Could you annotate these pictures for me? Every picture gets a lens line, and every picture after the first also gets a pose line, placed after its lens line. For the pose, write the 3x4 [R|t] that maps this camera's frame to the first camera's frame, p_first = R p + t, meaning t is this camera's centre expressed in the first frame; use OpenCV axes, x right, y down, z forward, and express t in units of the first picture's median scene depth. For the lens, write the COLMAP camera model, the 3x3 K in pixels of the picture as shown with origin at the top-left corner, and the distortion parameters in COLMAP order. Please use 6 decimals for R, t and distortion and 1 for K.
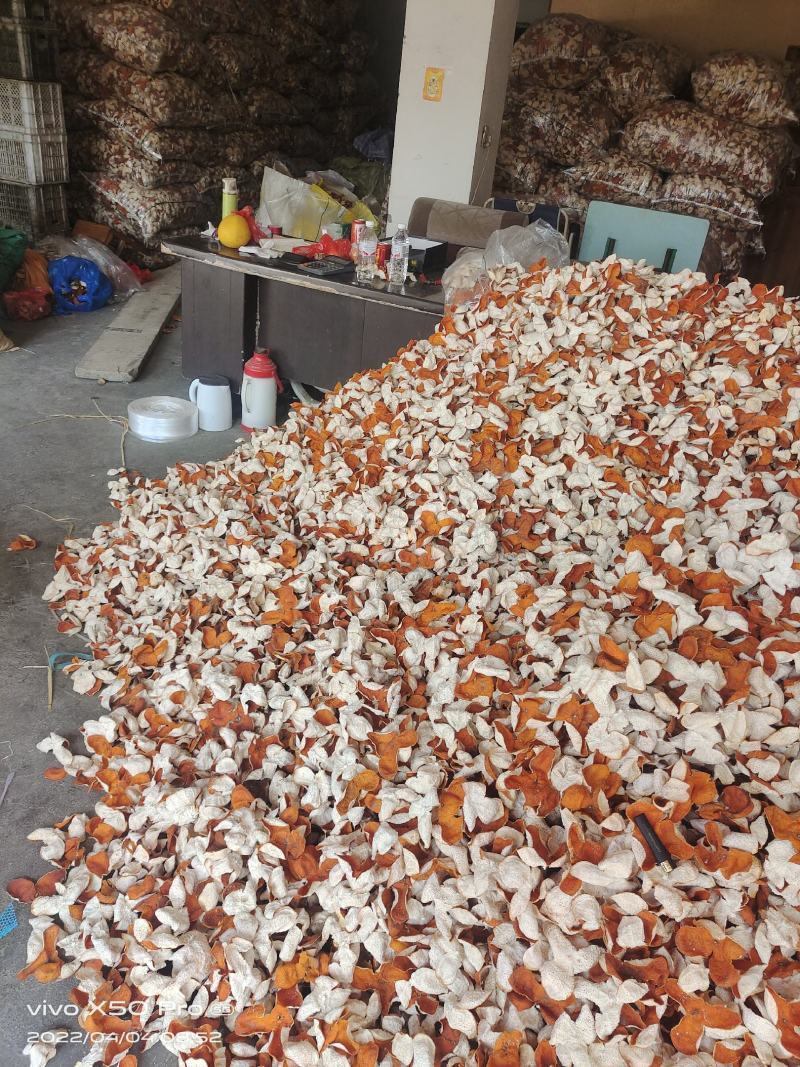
lens RADIAL K [[806.5, 0, 380.1], [0, 806.5, 534.6], [0, 0, 1]] dist [0.067709, -0.083727]
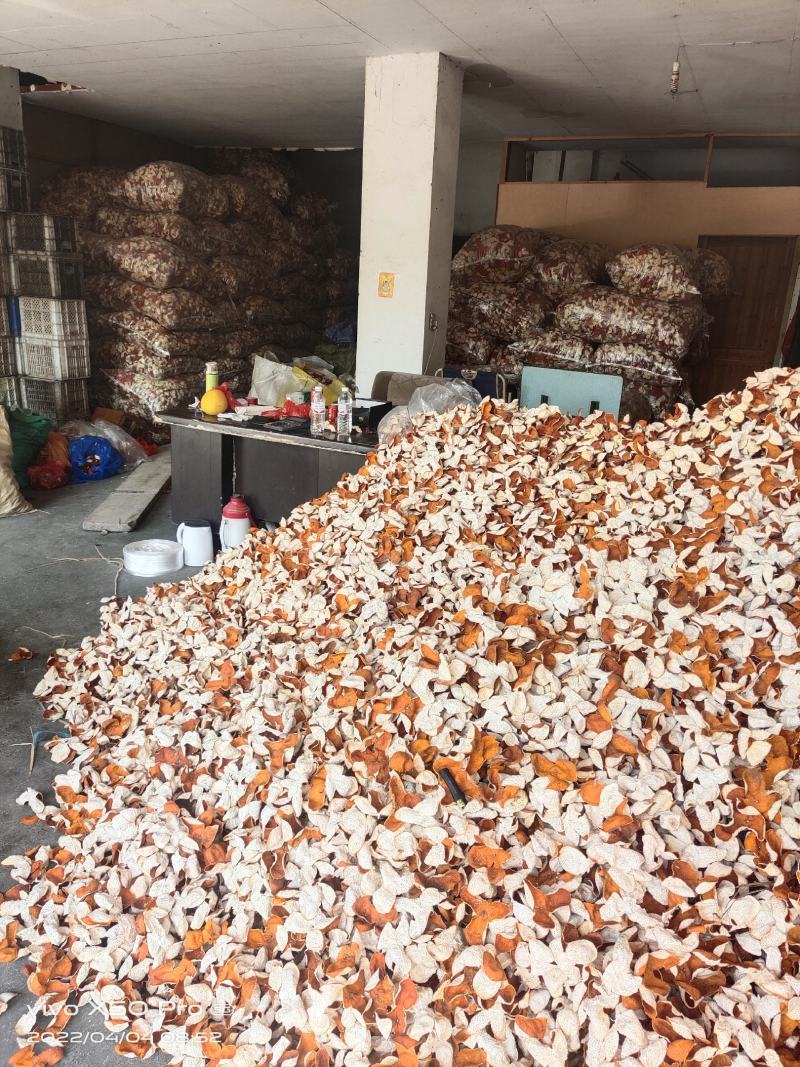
lens RADIAL K [[806.5, 0, 380.1], [0, 806.5, 534.6], [0, 0, 1]] dist [0.067709, -0.083727]
pose [[0.998567, -0.046252, -0.026902, 0.153972], [0.039611, 0.977015, -0.209456, 0.140160], [0.035971, 0.208090, 0.977448, -0.223556]]
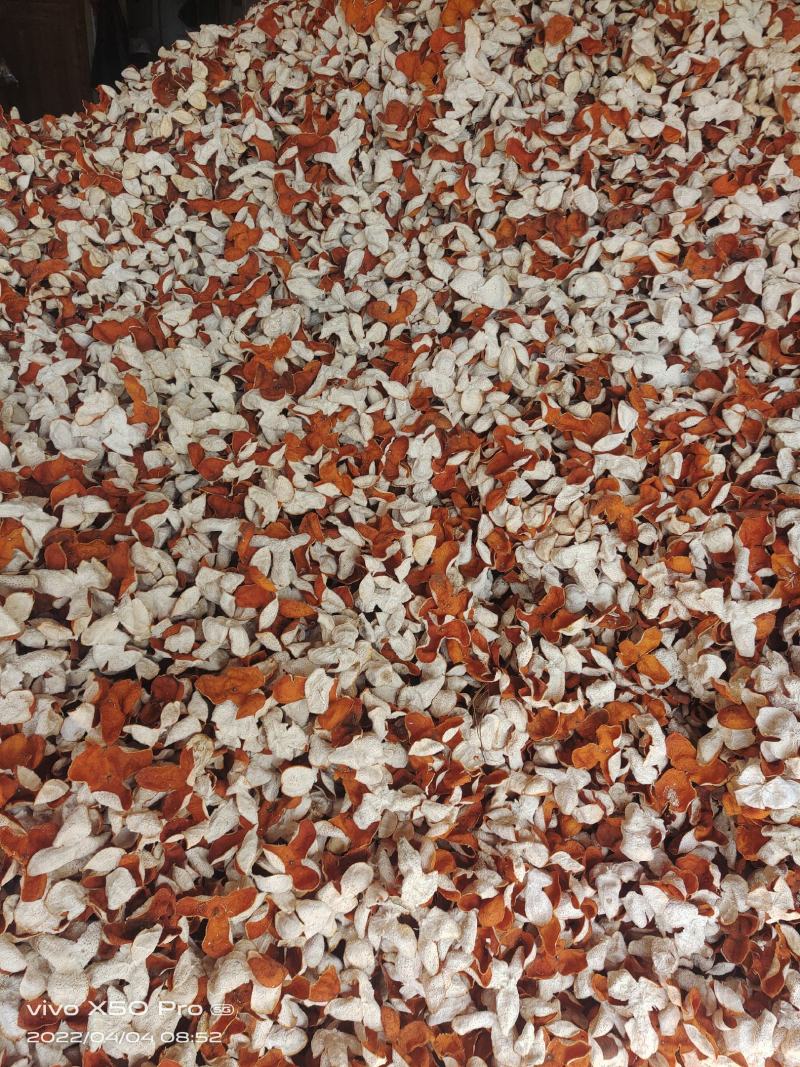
lens RADIAL K [[822.5, 0, 402.2], [0, 822.5, 537.5], [0, 0, 1]] dist [0.082446, -0.107107]
pose [[0.703552, -0.432733, 0.563699, 0.098452], [0.335788, 0.901518, 0.272969, 0.003649], [-0.626308, -0.002765, 0.779571, 0.064398]]
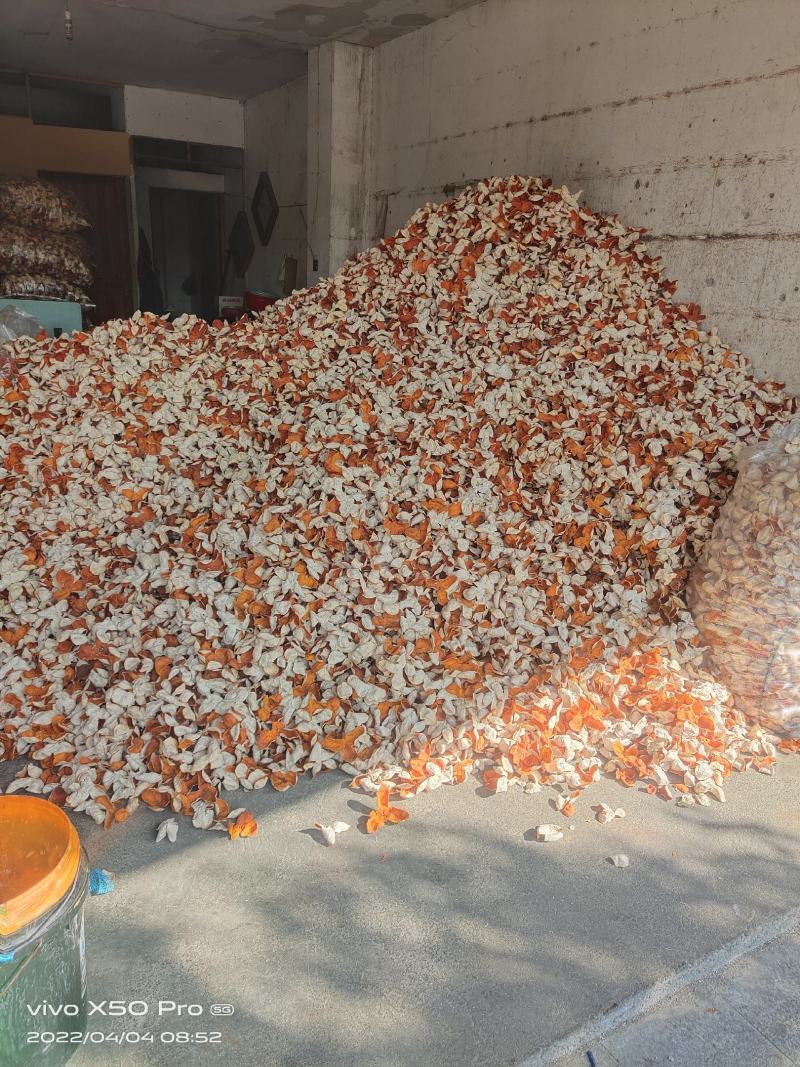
lens RADIAL K [[835.4, 0, 397.0], [0, 835.4, 528.9], [0, 0, 1]] dist [0.069530, -0.083651]
pose [[0.619780, -0.306695, 0.722364, -0.708295], [0.399703, 0.915502, 0.045756, 0.152095], [-0.675359, 0.260372, 0.689997, -0.302258]]
